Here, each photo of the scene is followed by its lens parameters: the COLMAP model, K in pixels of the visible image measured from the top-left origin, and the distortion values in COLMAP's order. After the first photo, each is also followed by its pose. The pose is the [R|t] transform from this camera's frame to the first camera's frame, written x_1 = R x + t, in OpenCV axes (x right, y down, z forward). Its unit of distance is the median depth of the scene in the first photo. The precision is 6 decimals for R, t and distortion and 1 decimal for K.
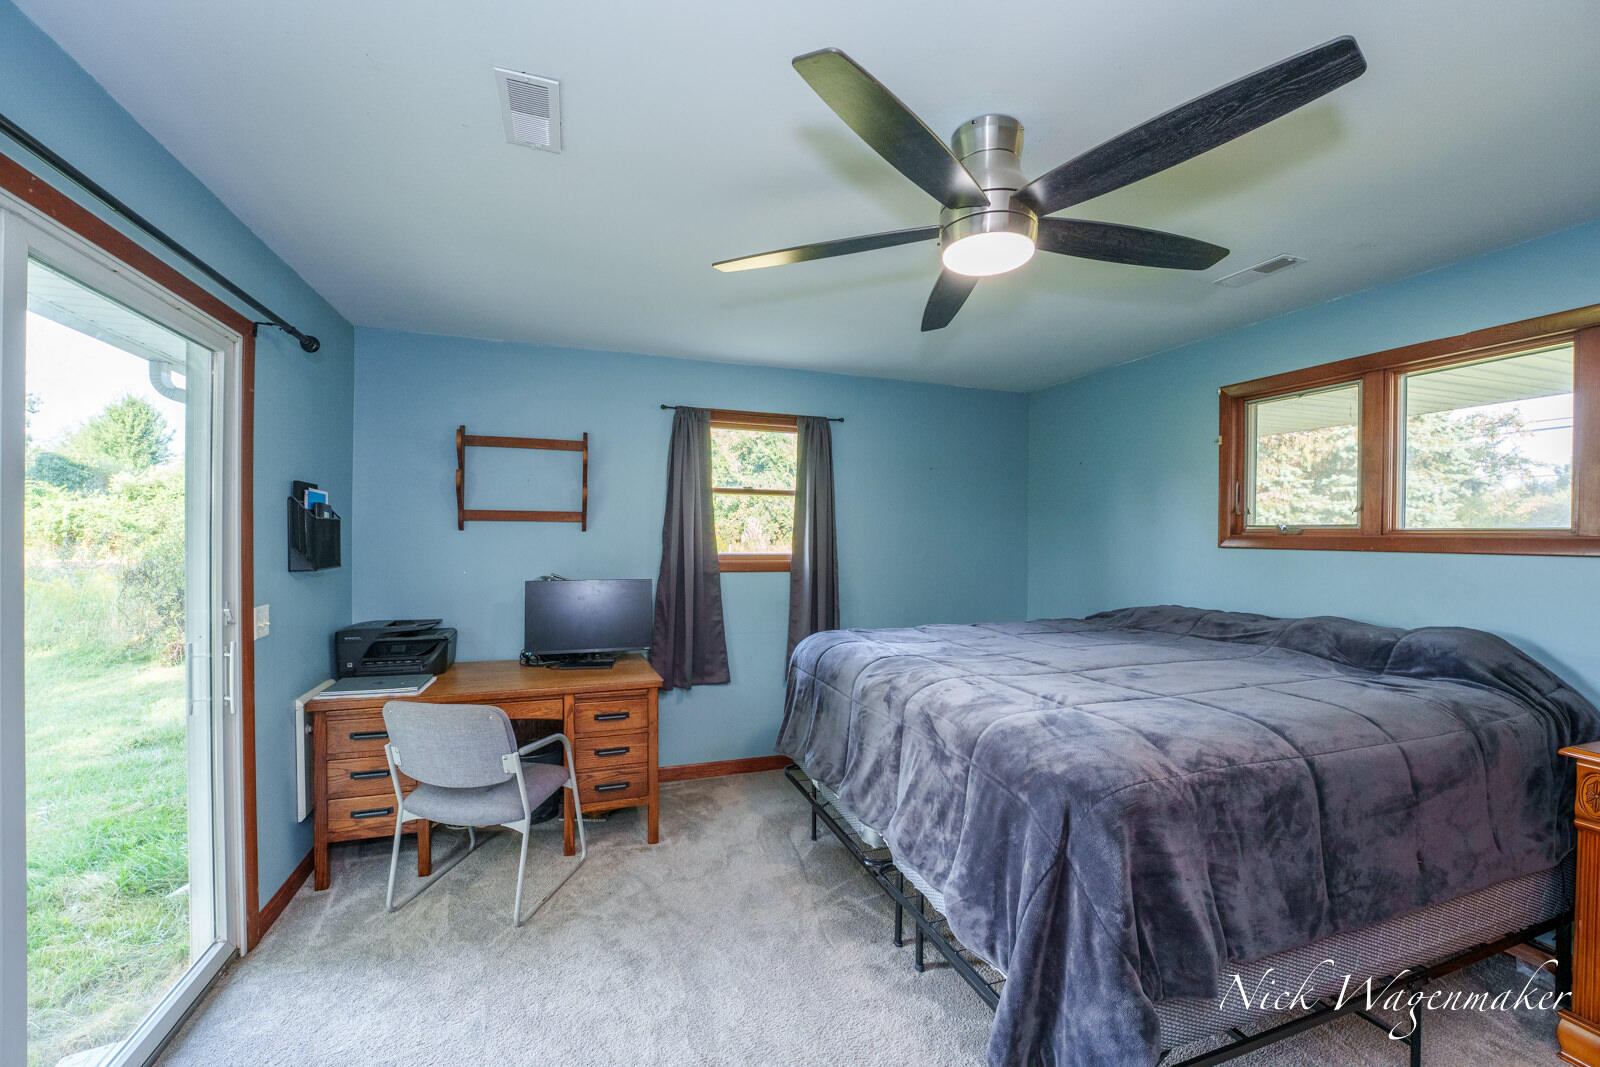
lens RADIAL K [[654.6, 0, 800.0], [0, 654.6, 533.5], [0, 0, 1]] dist [-0.021358, 0.000146]
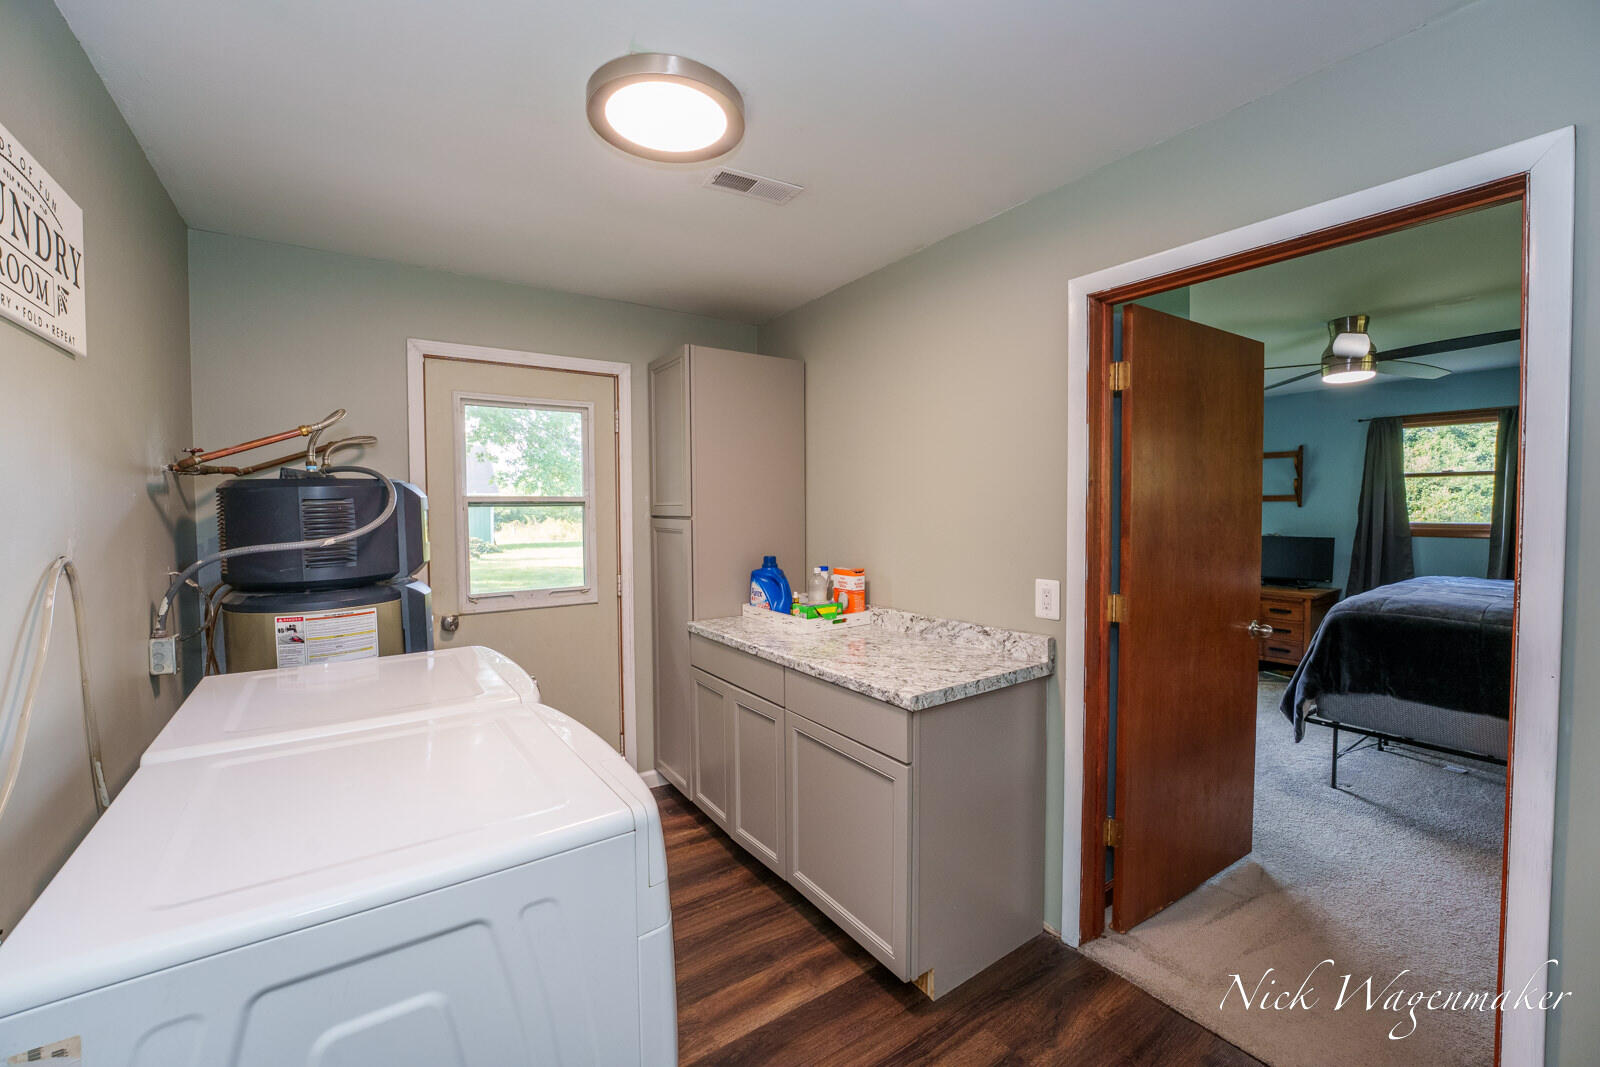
lens RADIAL K [[654.6, 0, 800.0], [0, 654.6, 533.5], [0, 0, 1]] dist [-0.021358, 0.000146]
pose [[0.273524, 0.025916, -0.961516, 0.826964], [0.009104, 0.999522, 0.029530, 0.003302], [0.961822, -0.016831, 0.273157, -0.585683]]
